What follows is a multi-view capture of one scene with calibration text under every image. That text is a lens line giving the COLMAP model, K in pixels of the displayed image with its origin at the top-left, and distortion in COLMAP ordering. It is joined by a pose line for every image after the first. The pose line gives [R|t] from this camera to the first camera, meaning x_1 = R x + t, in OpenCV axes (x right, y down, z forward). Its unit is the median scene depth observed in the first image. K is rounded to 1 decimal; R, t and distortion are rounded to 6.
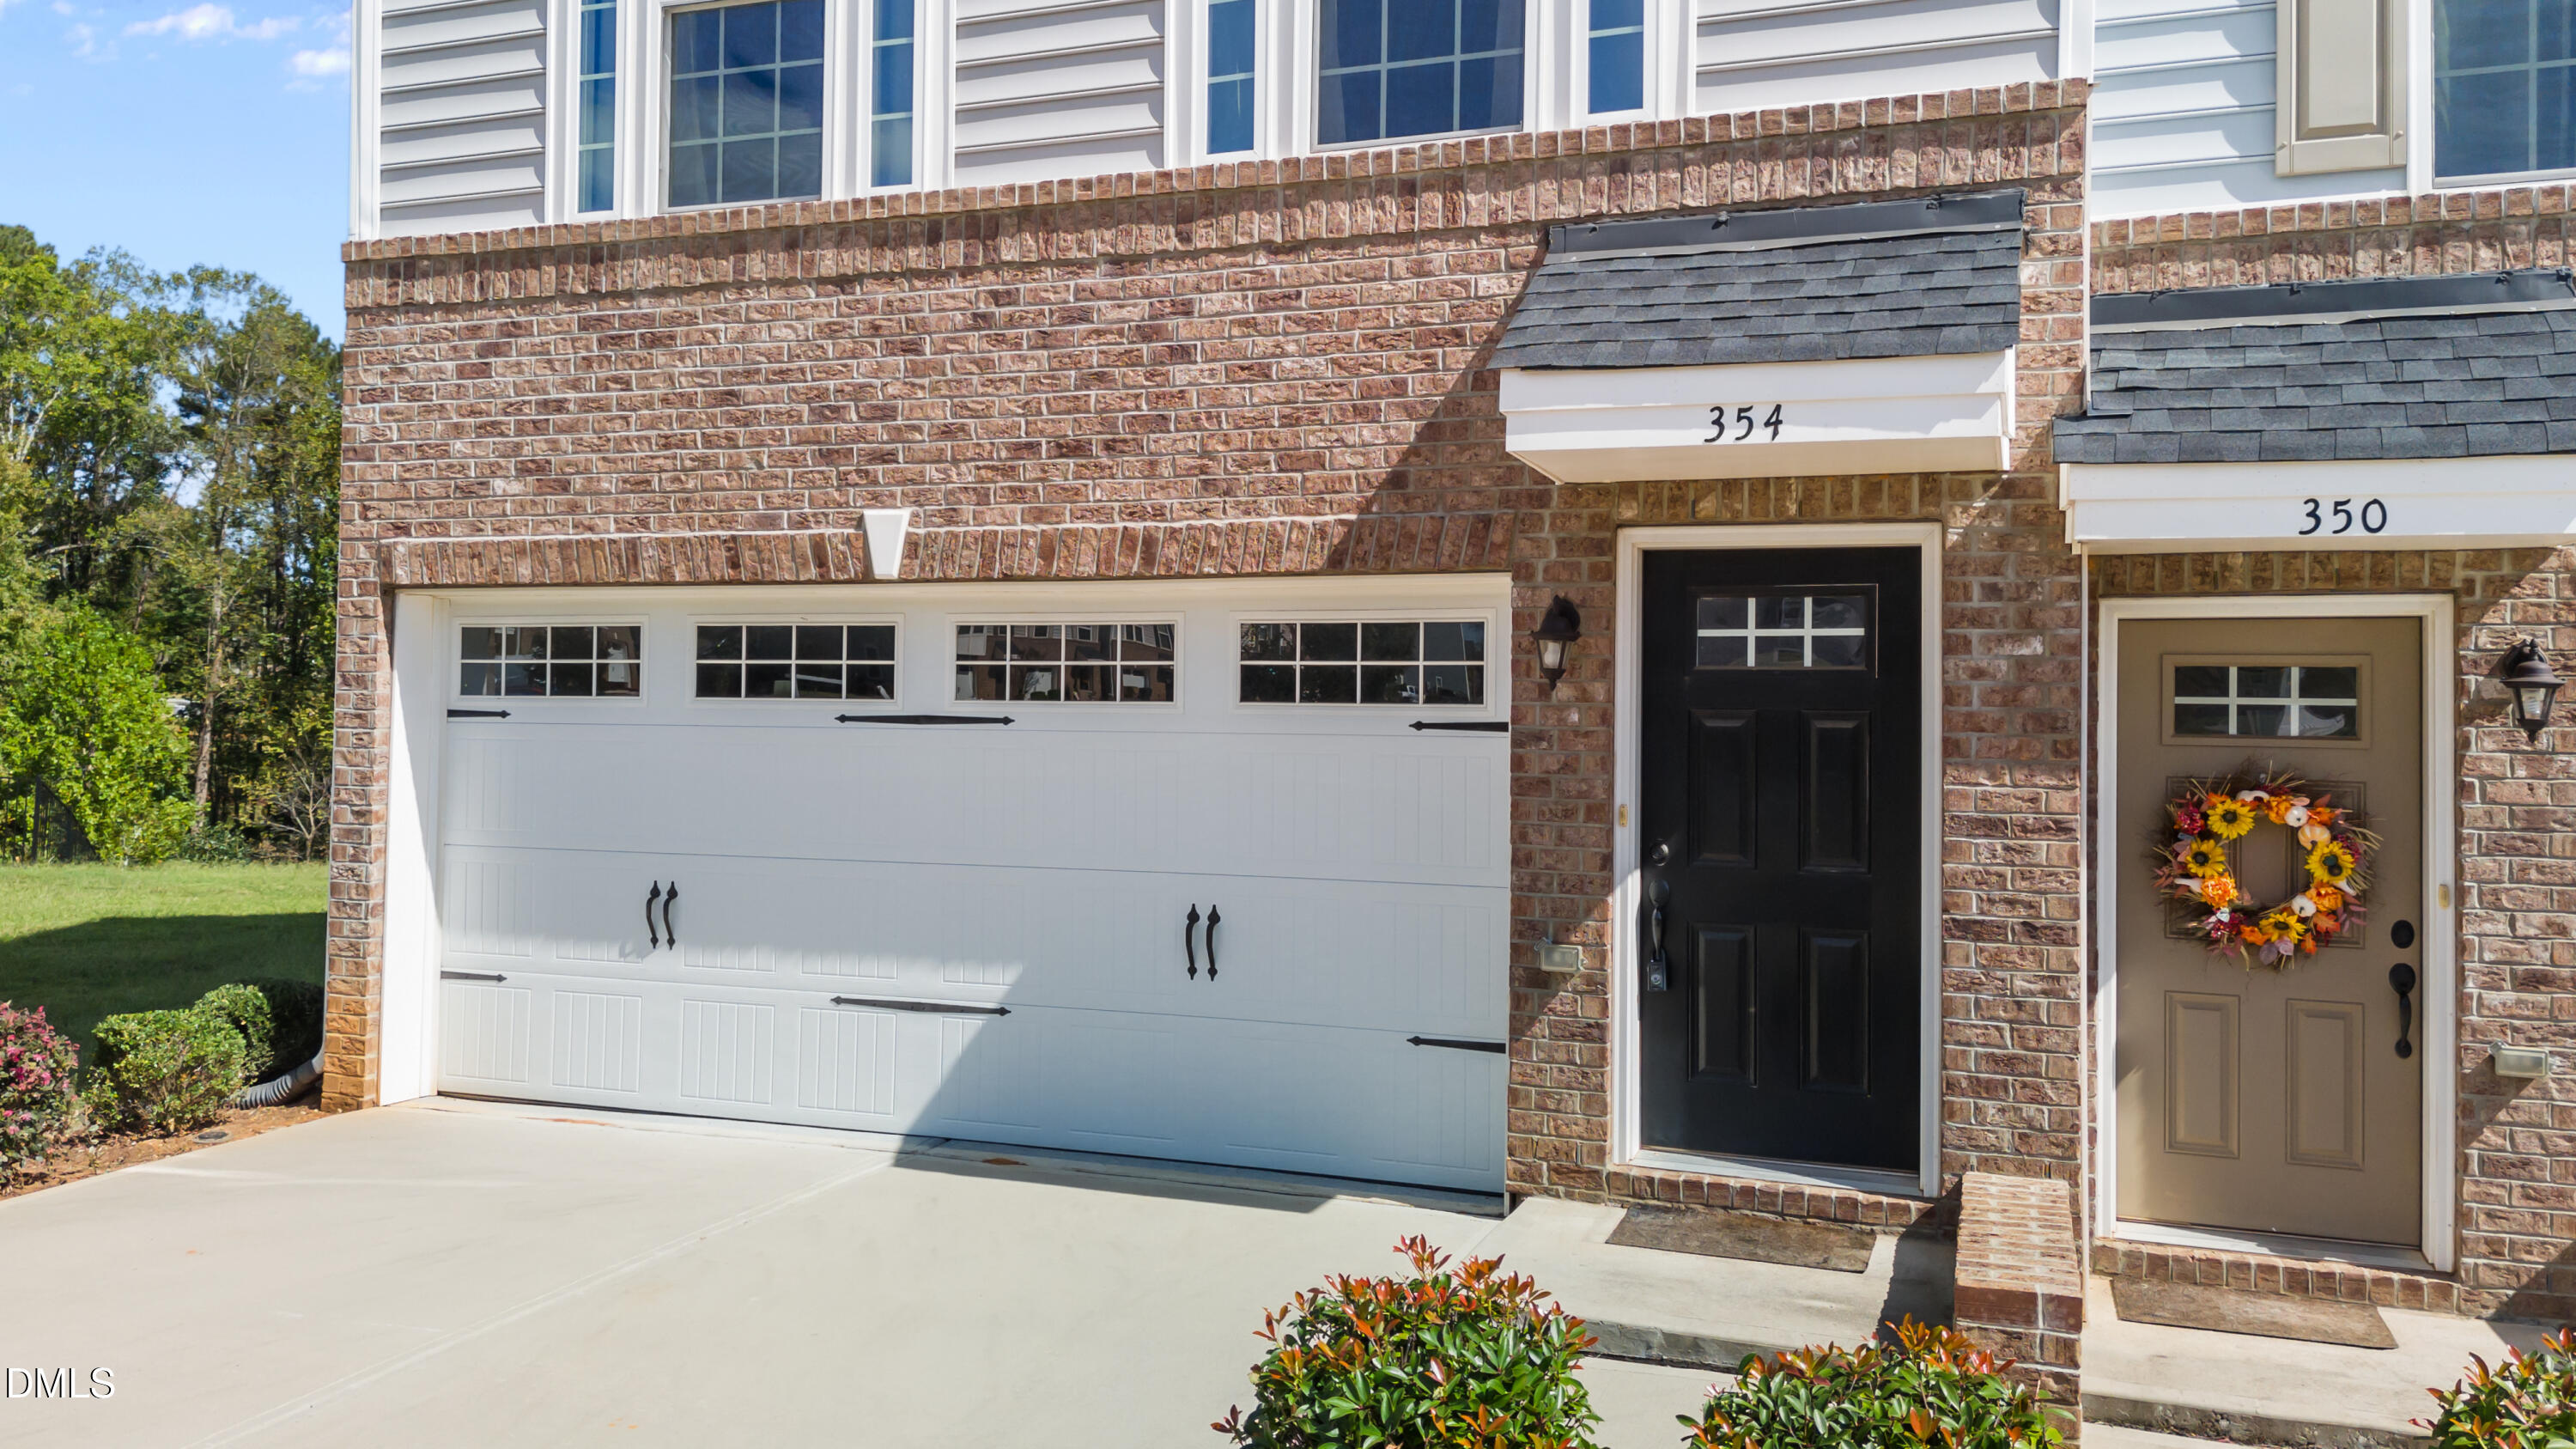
lens RADIAL K [[1933.9, 0, 1283.2], [0, 1933.9, 683.6], [0, 0, 1]] dist [0.088525, -0.114333]
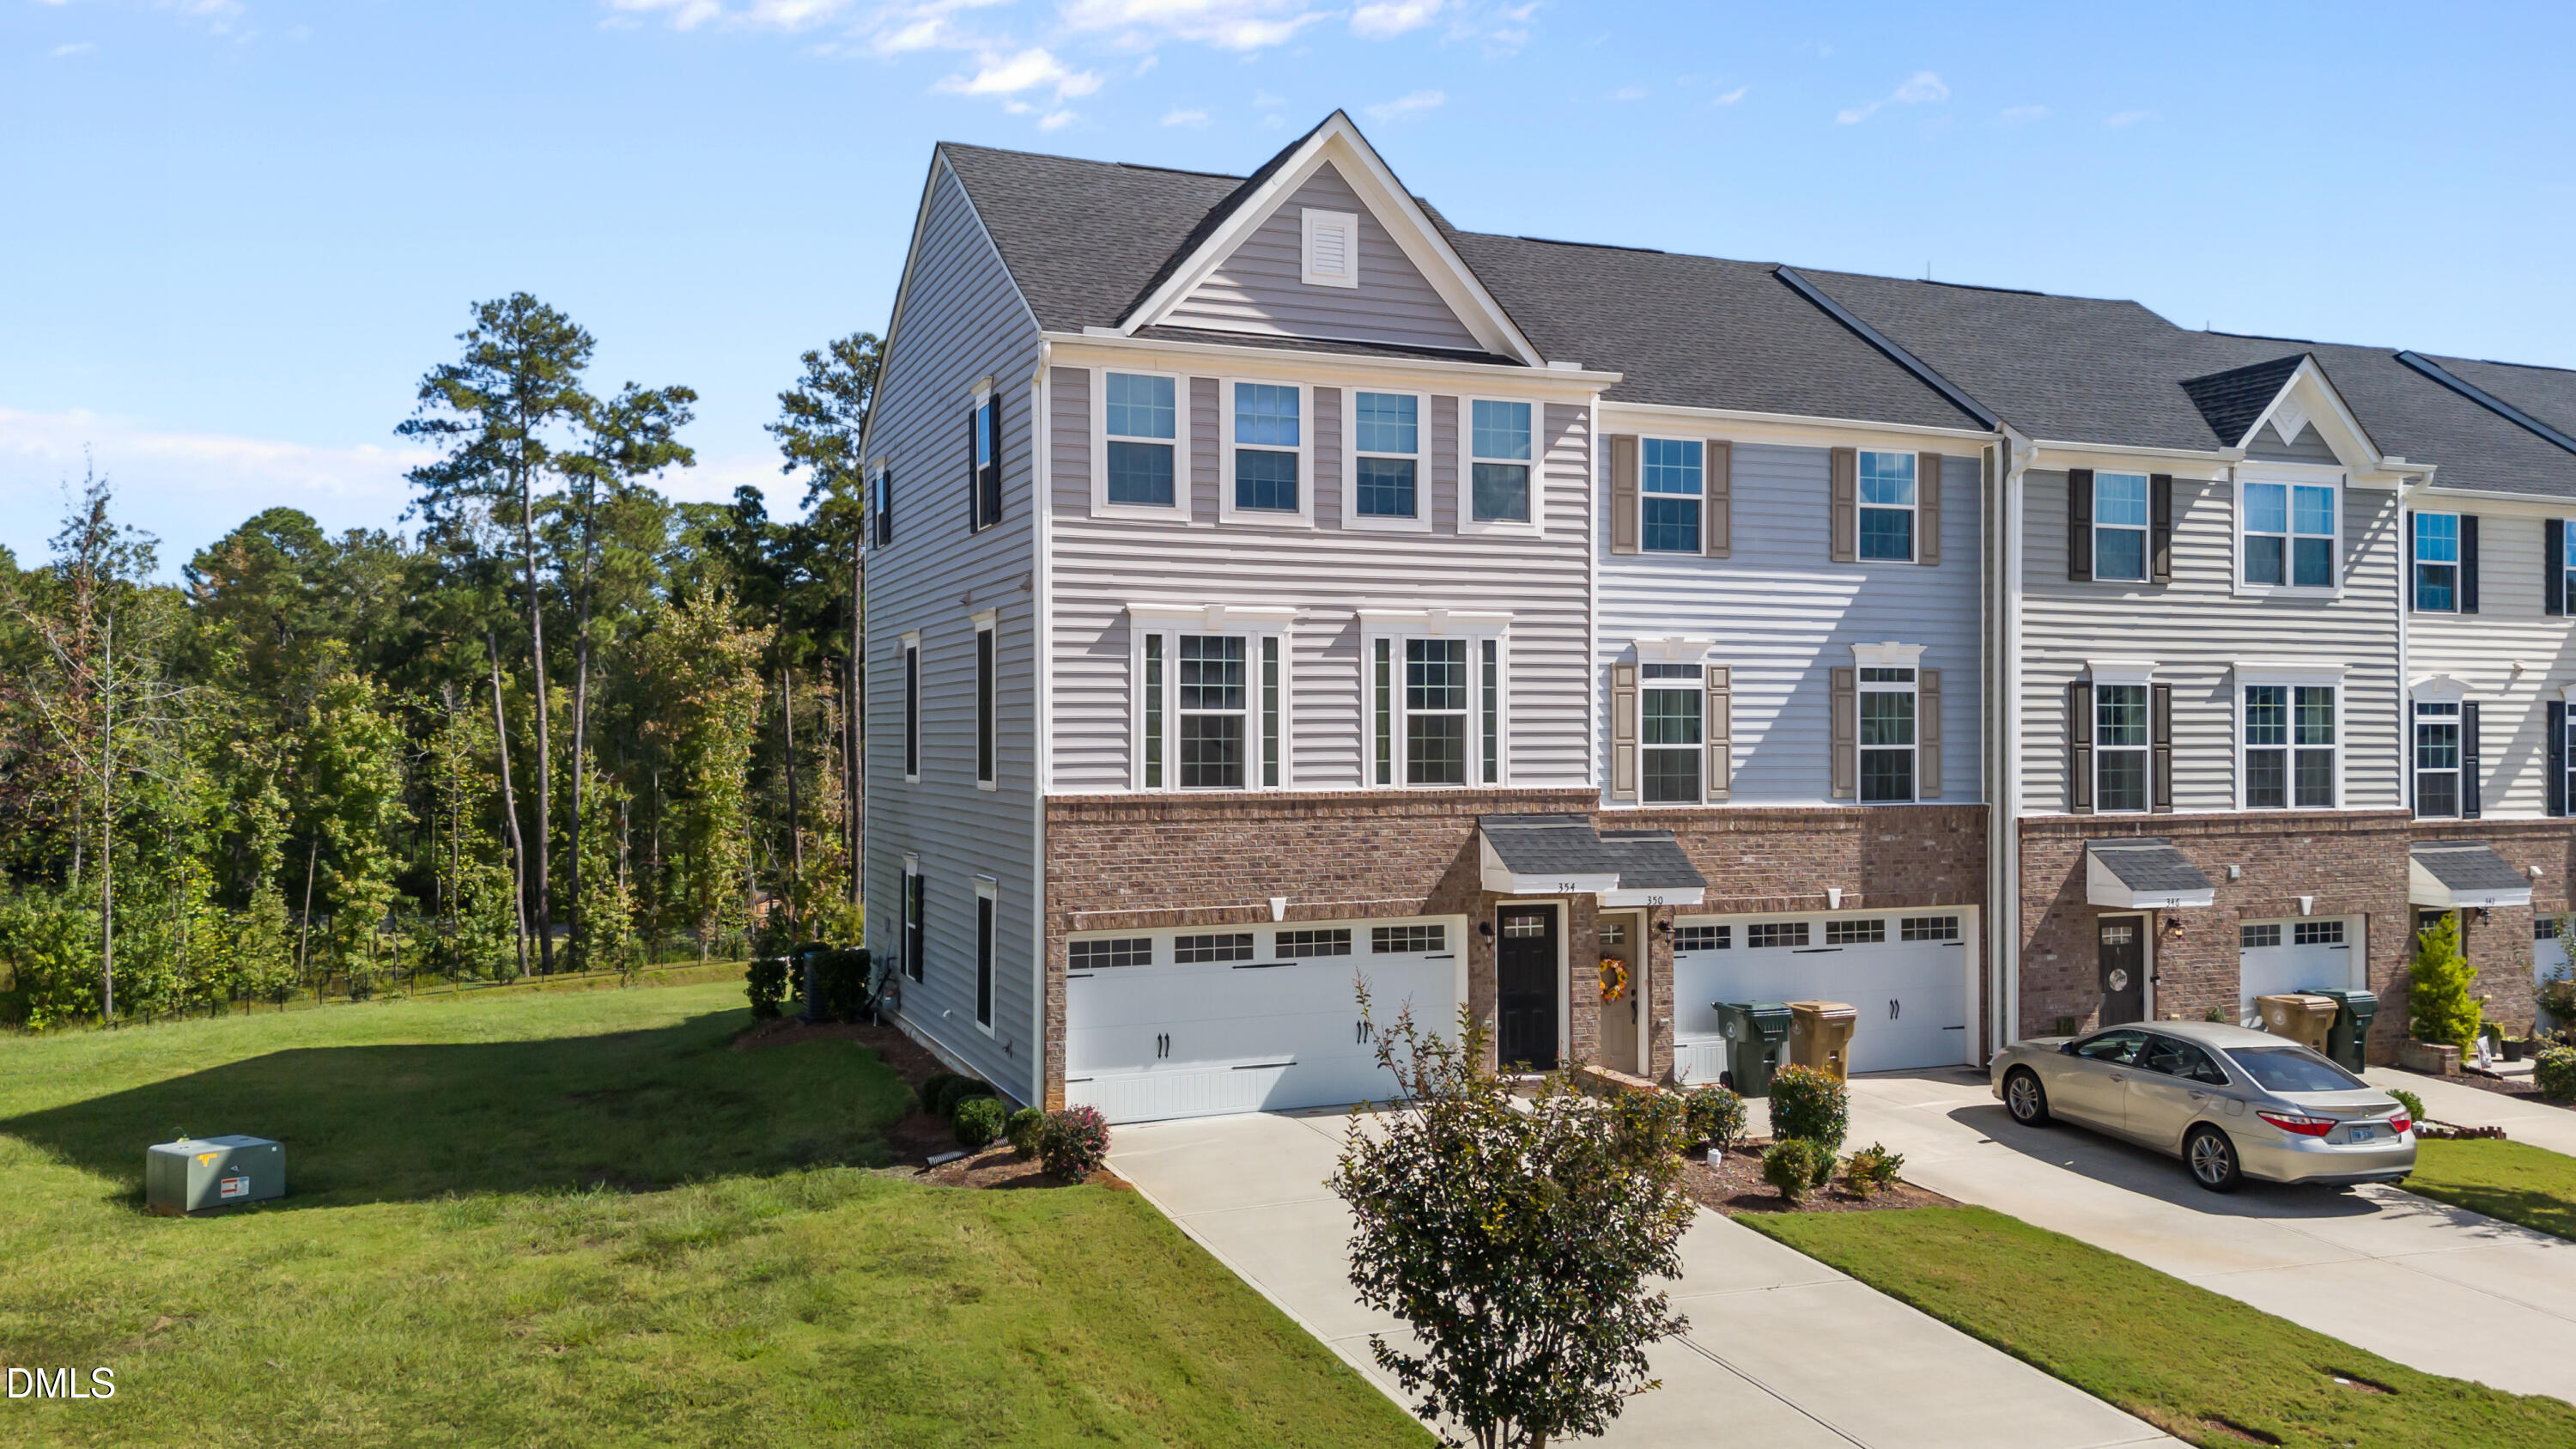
lens RADIAL K [[1885.4, 0, 1281.5], [0, 1885.4, 706.0], [0, 0, 1]] dist [0.091020, -0.105794]
pose [[0.738917, -0.004384, 0.673783, -2.324875], [-0.003477, 0.999941, 0.010319, -0.448640], [-0.673788, -0.009968, 0.738858, -1.225410]]
